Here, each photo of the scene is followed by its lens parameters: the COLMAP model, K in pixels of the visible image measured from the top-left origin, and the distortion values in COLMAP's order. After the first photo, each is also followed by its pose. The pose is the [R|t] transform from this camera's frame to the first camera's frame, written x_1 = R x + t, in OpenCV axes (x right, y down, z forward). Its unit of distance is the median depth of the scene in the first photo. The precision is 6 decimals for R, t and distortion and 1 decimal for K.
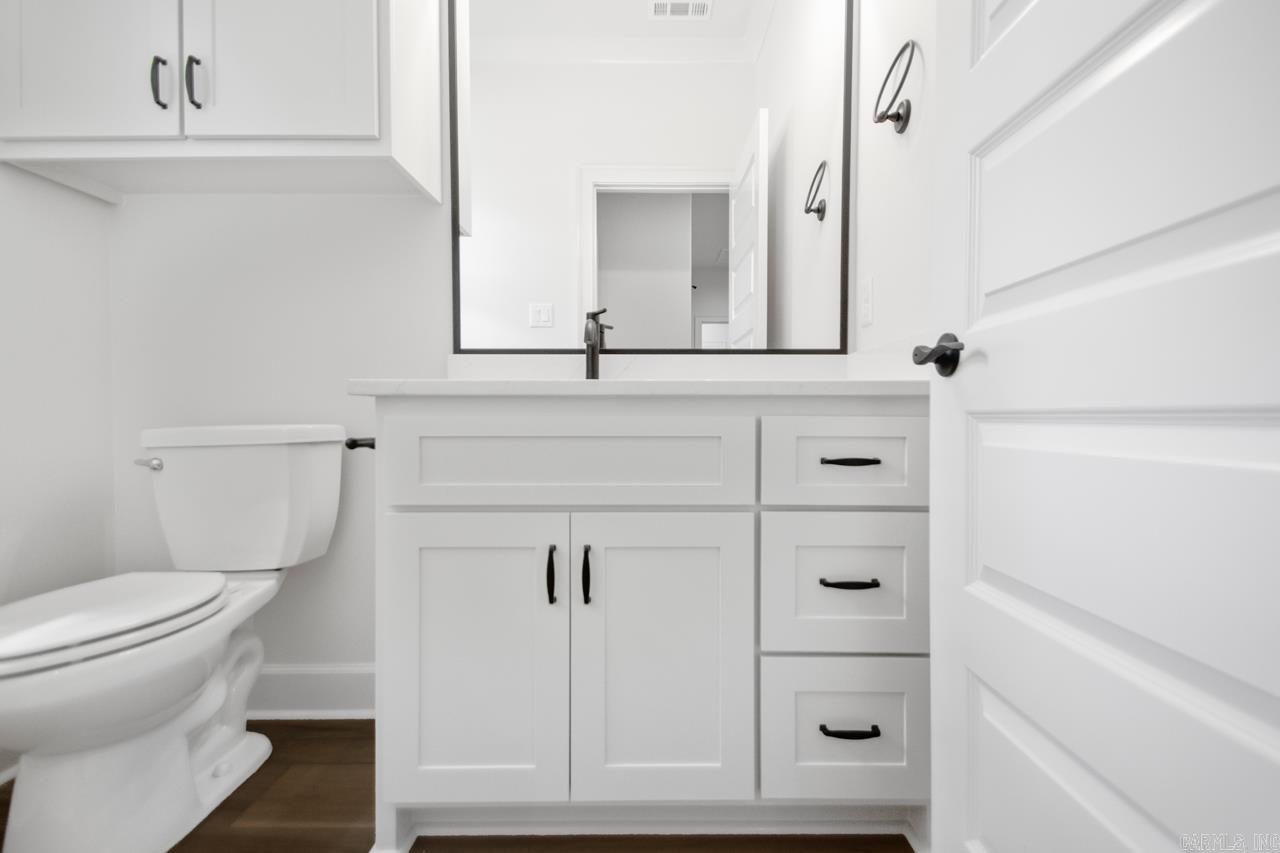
lens RADIAL K [[591.9, 0, 649.6], [0, 591.9, 428.0], [0, 0, 1]] dist [0.042487, -0.019388]
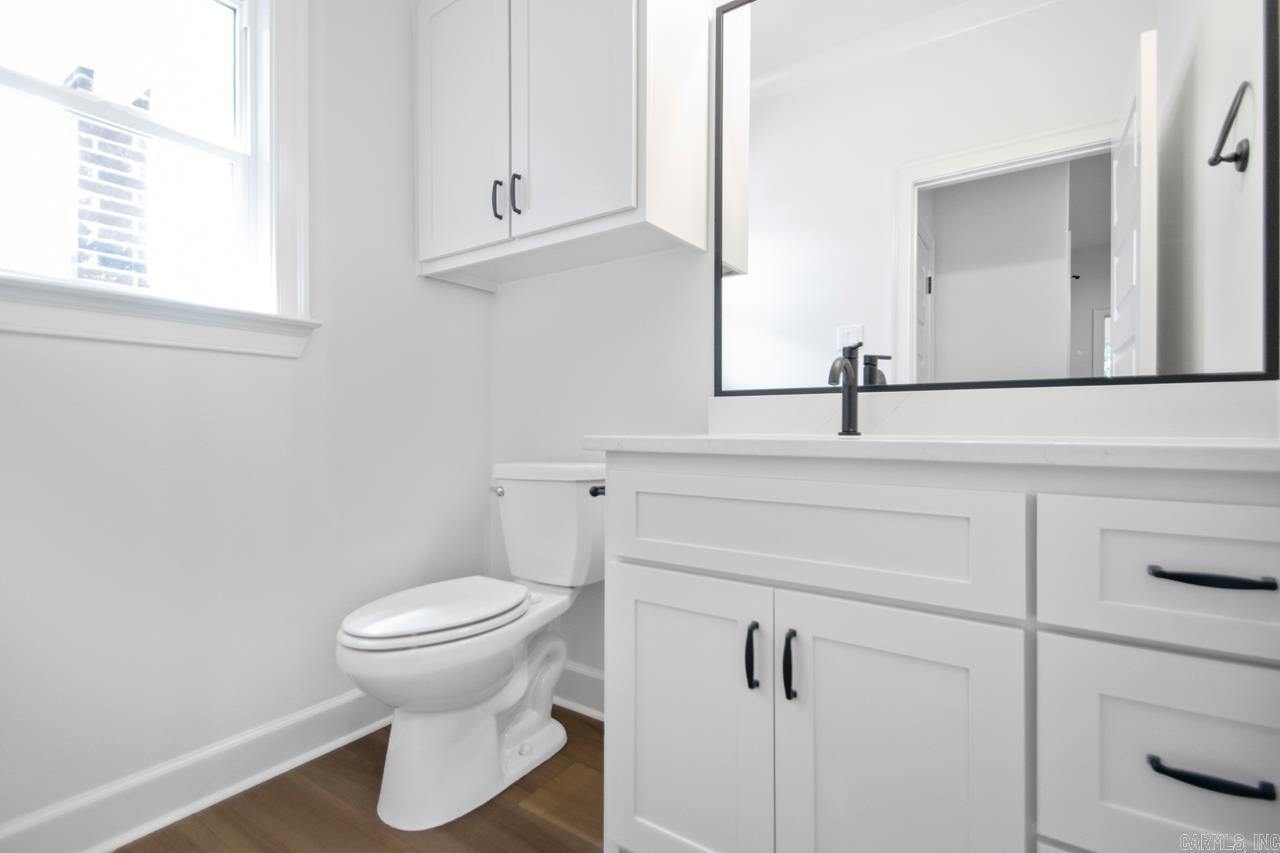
lens RADIAL K [[591.9, 0, 649.6], [0, 591.9, 428.0], [0, 0, 1]] dist [0.042487, -0.019388]
pose [[0.828547, 0.003752, -0.559907, 0.170746], [-0.014654, 0.999780, -0.014985, -0.066190], [0.559728, 0.020621, 0.828420, 0.129369]]
